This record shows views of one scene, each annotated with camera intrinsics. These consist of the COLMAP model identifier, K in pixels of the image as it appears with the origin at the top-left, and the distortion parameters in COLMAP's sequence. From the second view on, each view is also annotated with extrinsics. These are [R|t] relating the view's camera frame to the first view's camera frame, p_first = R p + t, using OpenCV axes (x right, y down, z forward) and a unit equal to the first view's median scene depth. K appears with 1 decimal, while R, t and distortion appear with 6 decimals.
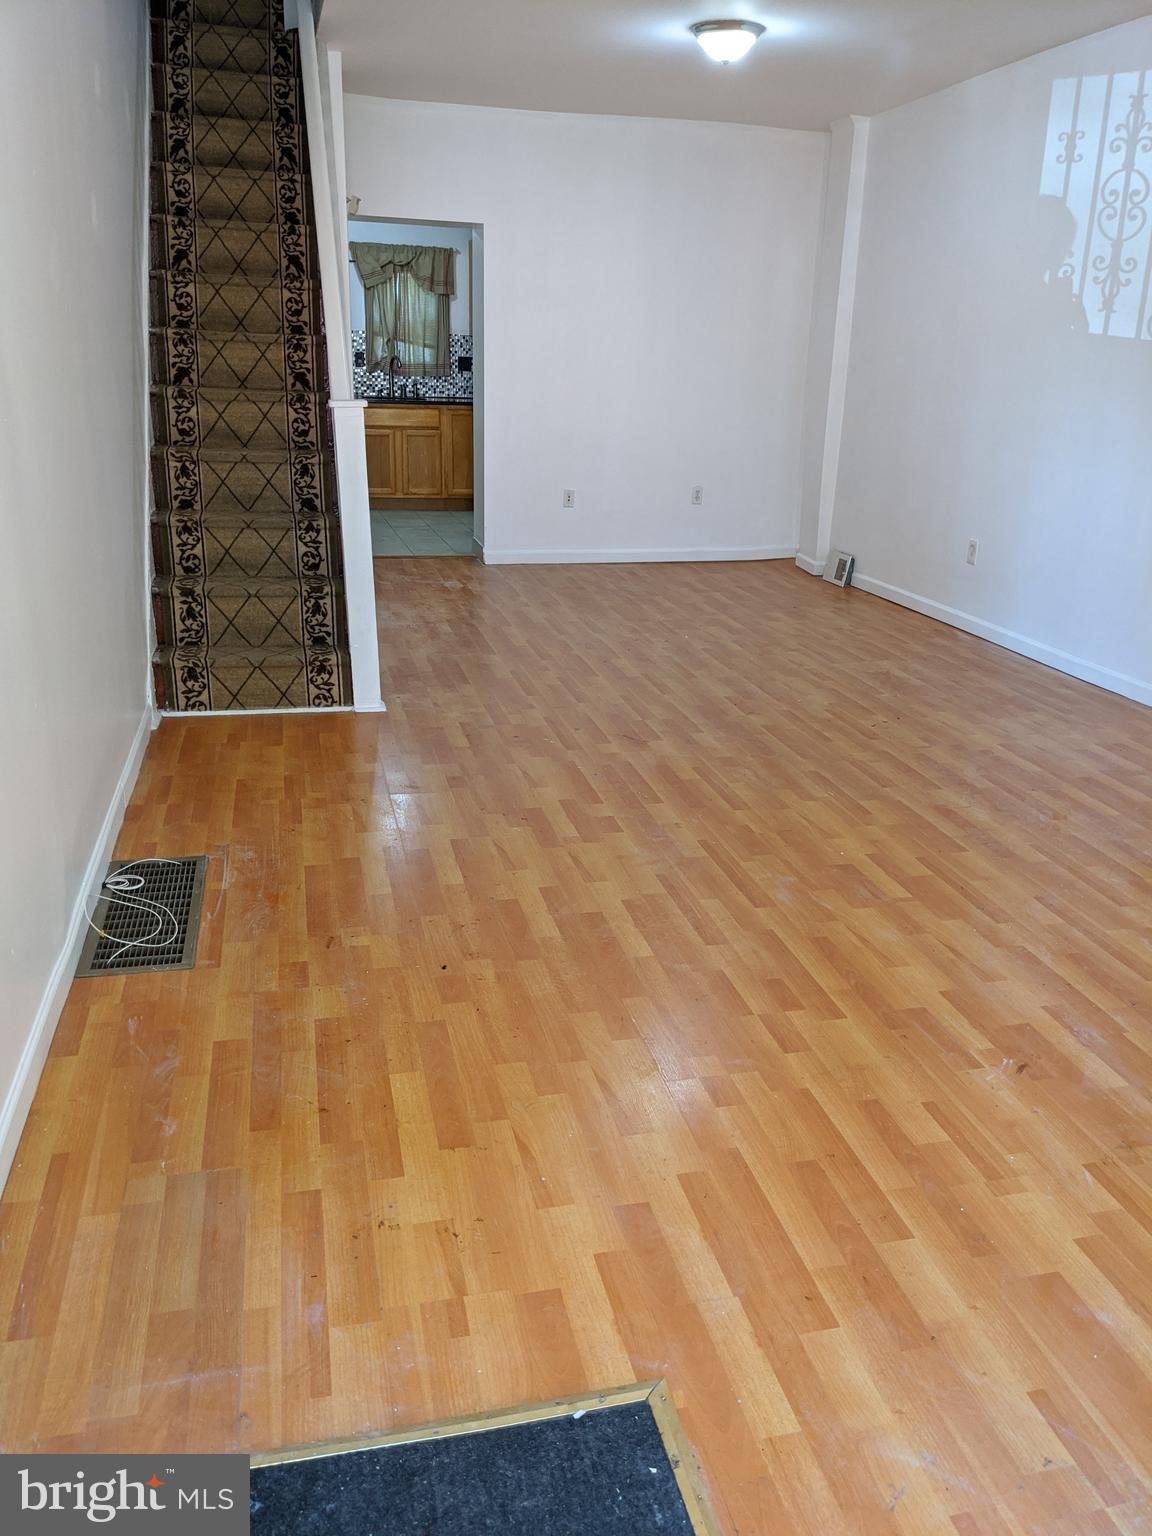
lens RADIAL K [[1220.9, 0, 595.7], [0, 1220.9, 798.9], [0, 0, 1]] dist [0.030634, -0.074791]
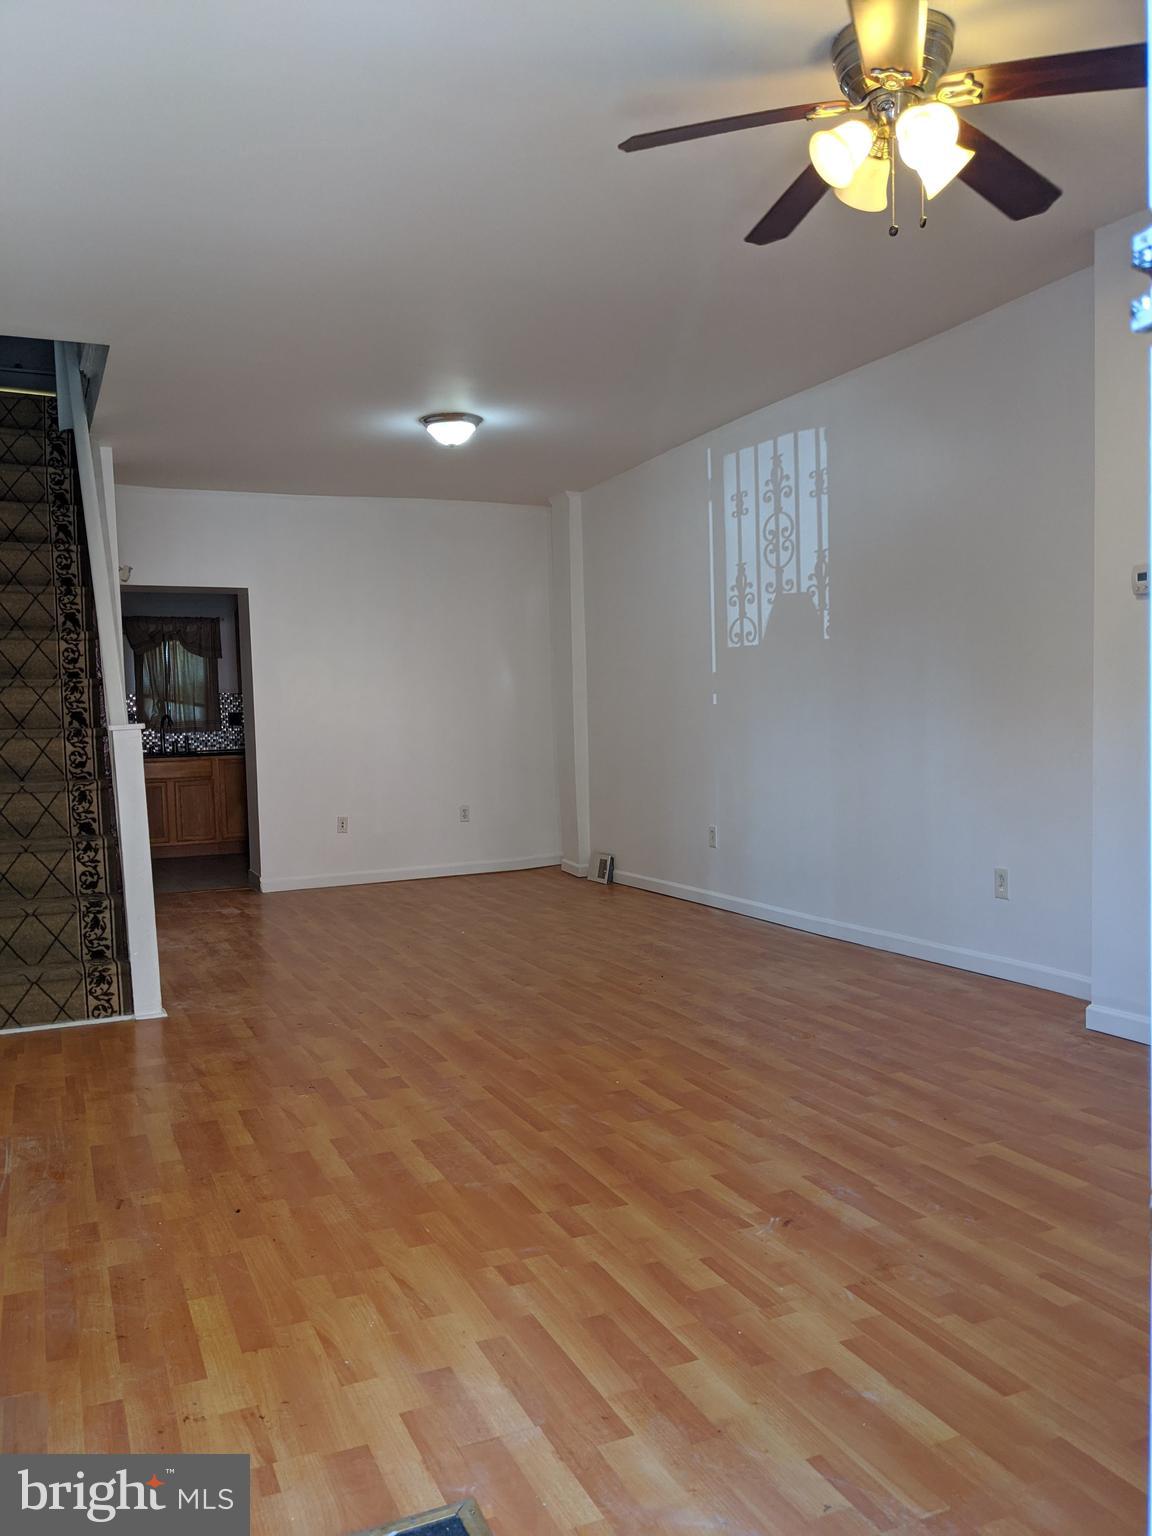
lens RADIAL K [[1220.9, 0, 588.7], [0, 1220.9, 786.6], [0, 0, 1]] dist [0.030634, -0.074791]
pose [[0.981553, -0.071563, 0.177294, 0.004516], [0.119341, 0.953803, -0.275714, 0.075905], [-0.149372, 0.291786, 0.944748, -0.072270]]
